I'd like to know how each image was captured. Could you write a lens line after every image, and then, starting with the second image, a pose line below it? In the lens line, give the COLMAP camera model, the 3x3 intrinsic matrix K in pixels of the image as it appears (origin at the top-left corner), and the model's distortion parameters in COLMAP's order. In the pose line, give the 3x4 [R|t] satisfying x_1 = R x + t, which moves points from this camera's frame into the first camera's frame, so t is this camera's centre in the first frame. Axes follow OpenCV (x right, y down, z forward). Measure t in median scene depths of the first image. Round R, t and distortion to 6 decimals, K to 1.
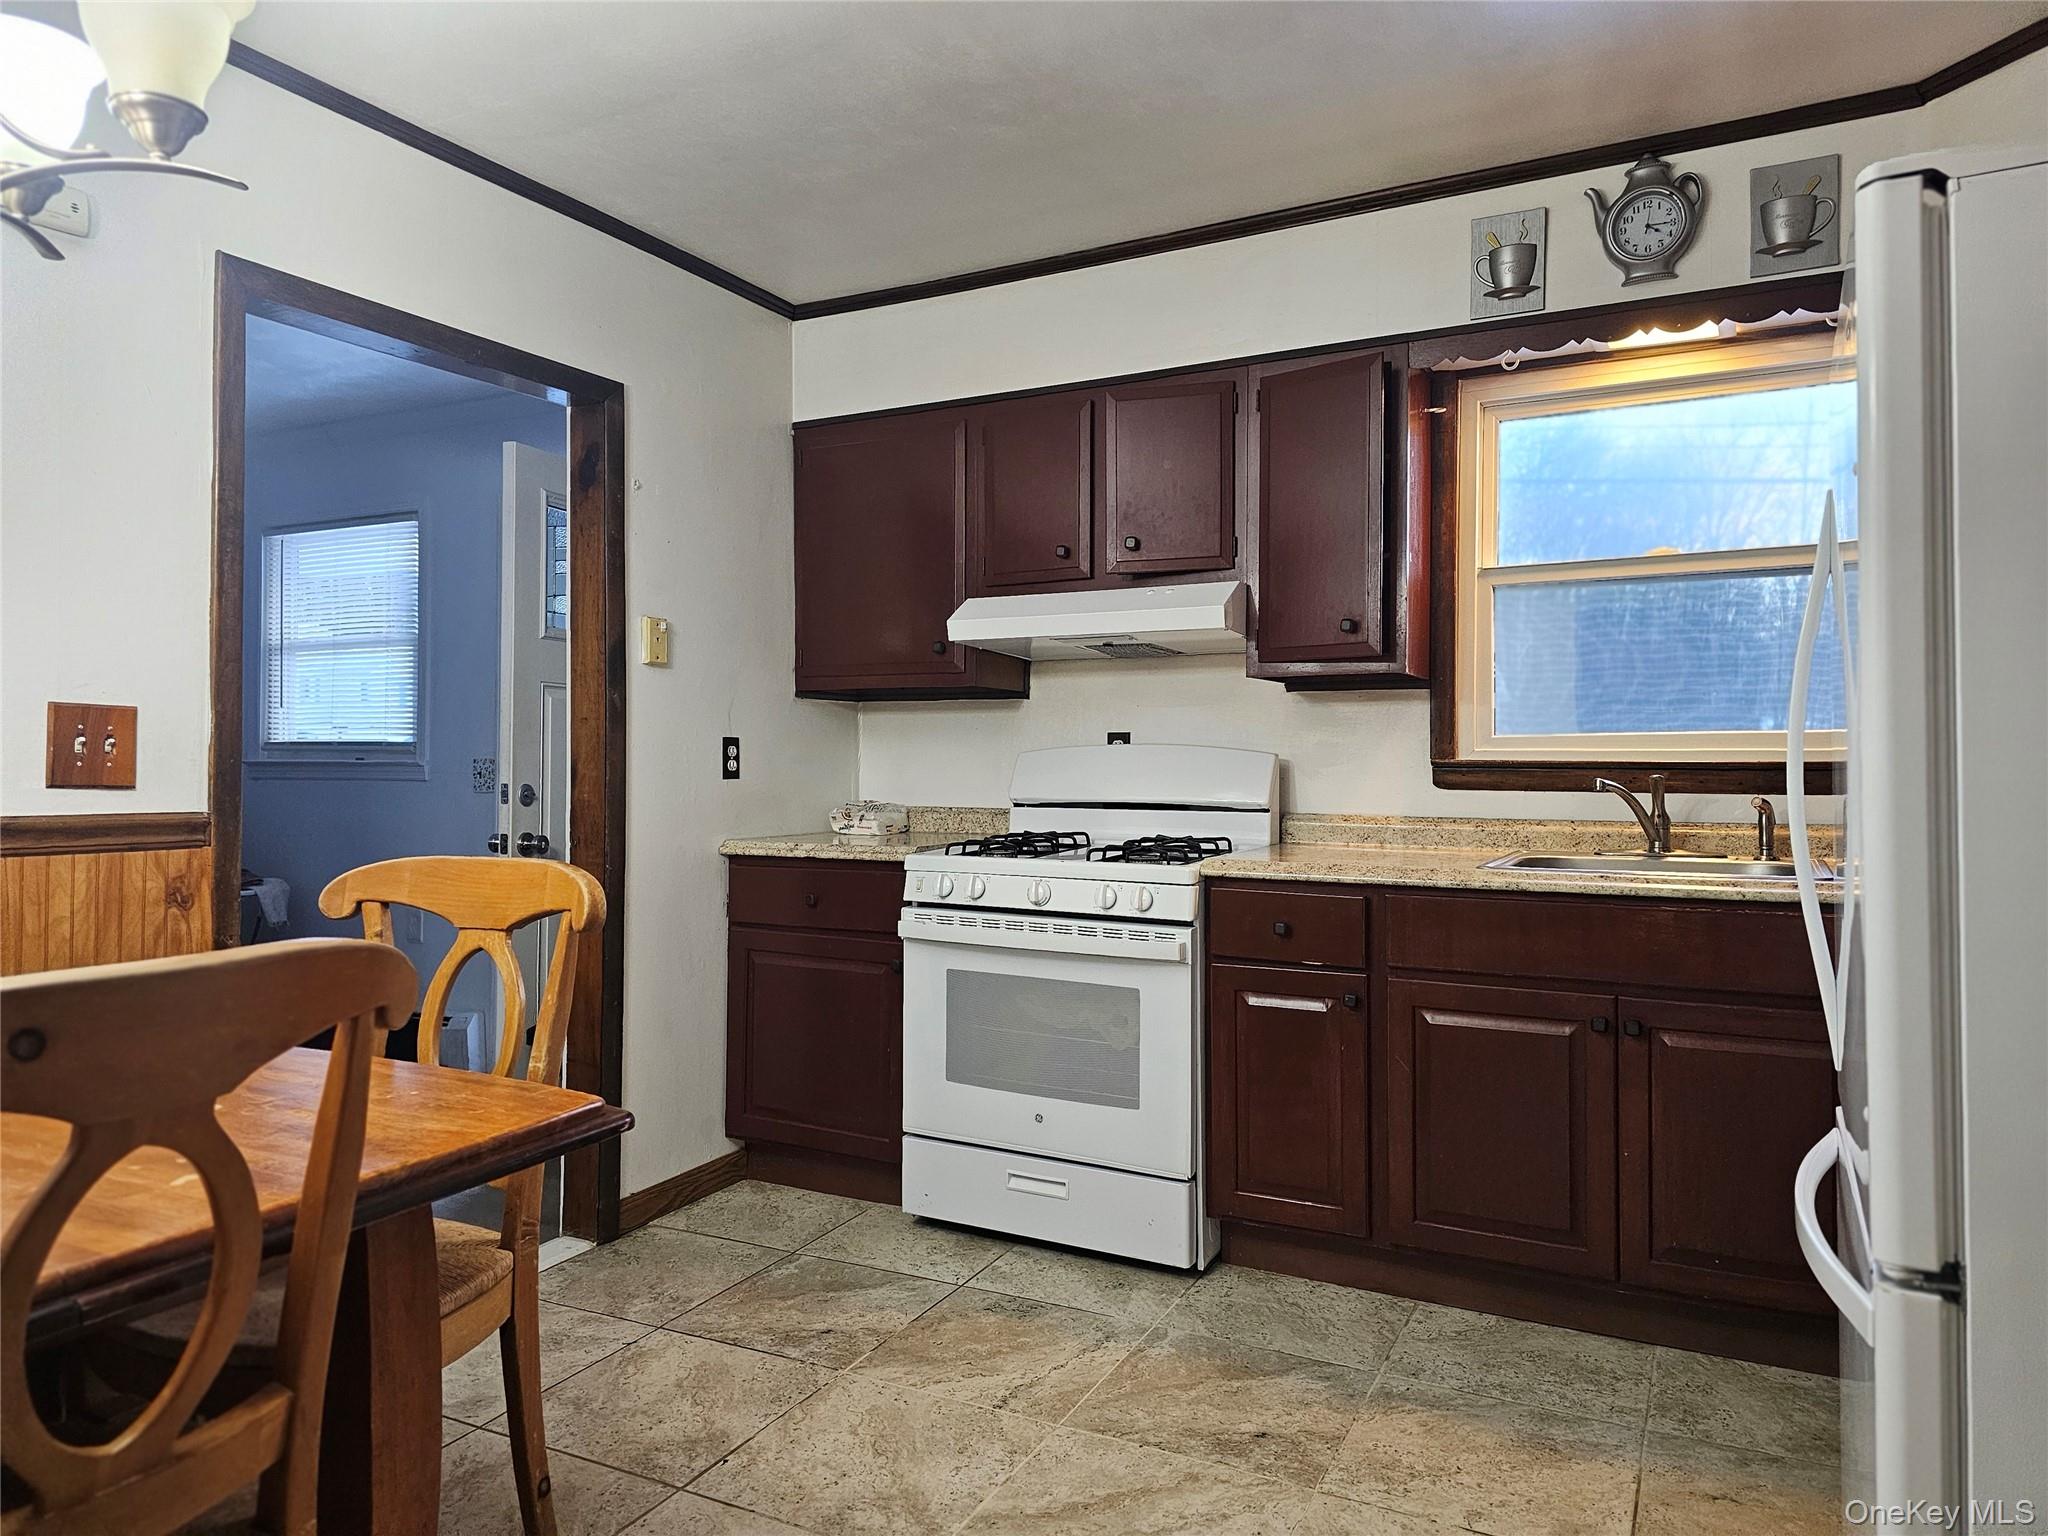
lens RADIAL K [[1380.5, 0, 1022.1], [0, 1380.5, 762.3], [0, 0, 1]] dist [0.034720, -0.032796]
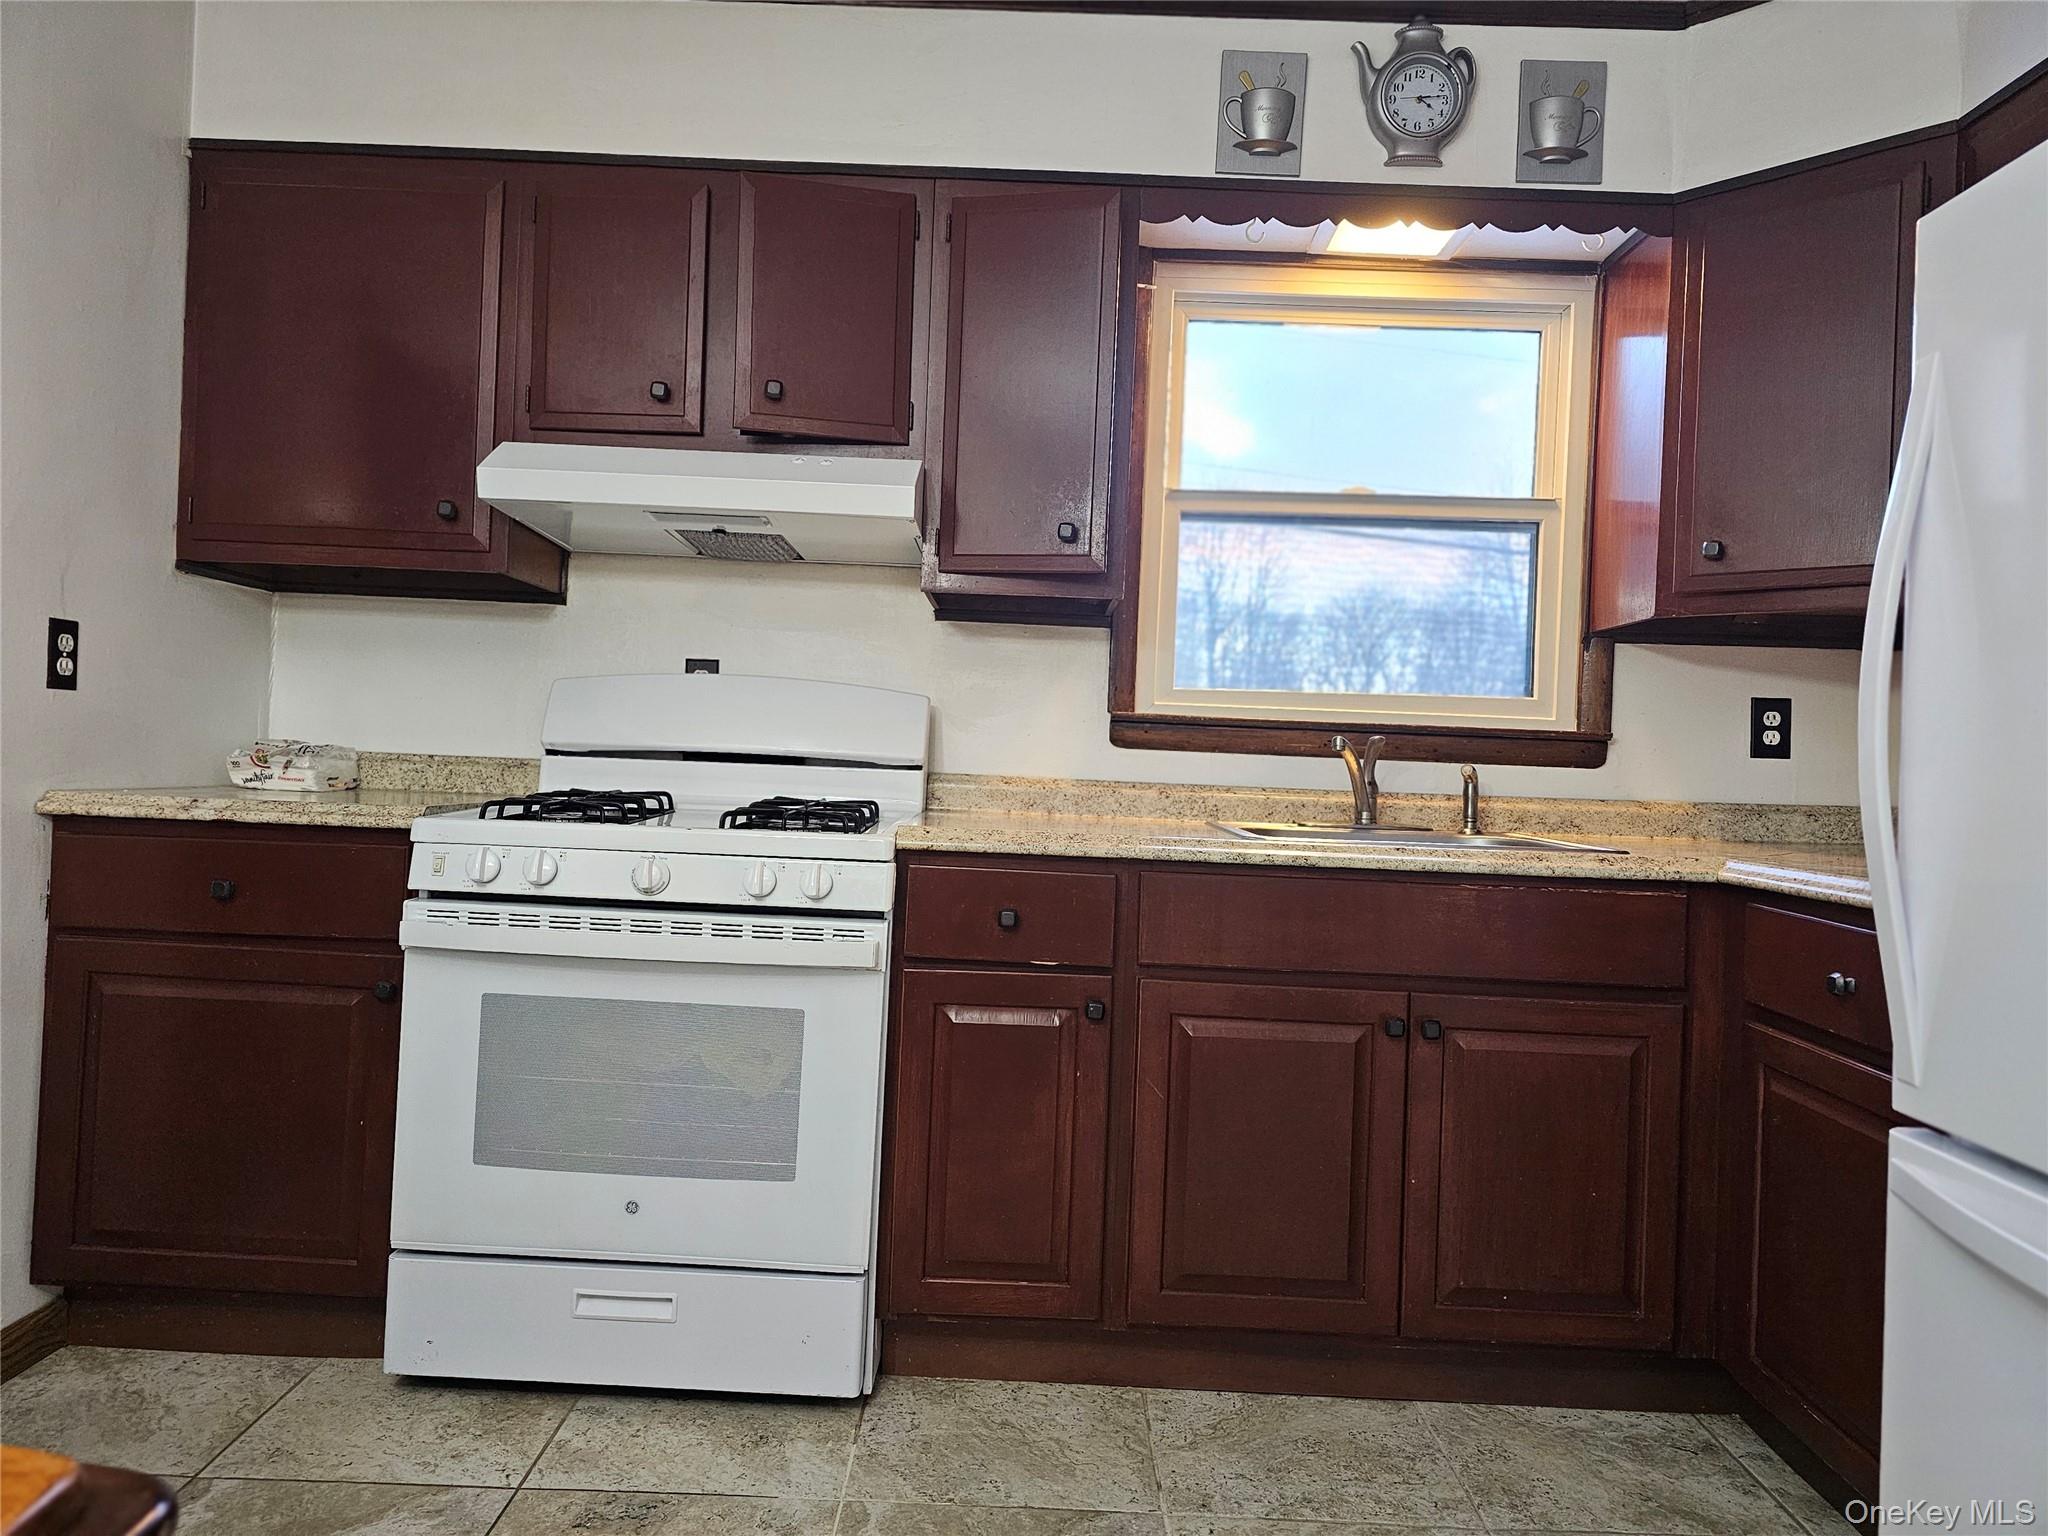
lens RADIAL K [[1380.5, 0, 1032.6], [0, 1380.5, 761.0], [0, 0, 1]] dist [0.034720, -0.032796]
pose [[0.884732, 0.034487, 0.464822, -0.135482], [-0.037803, 0.999283, -0.002187, 0.032841], [-0.464564, -0.015637, 0.885402, 0.307521]]
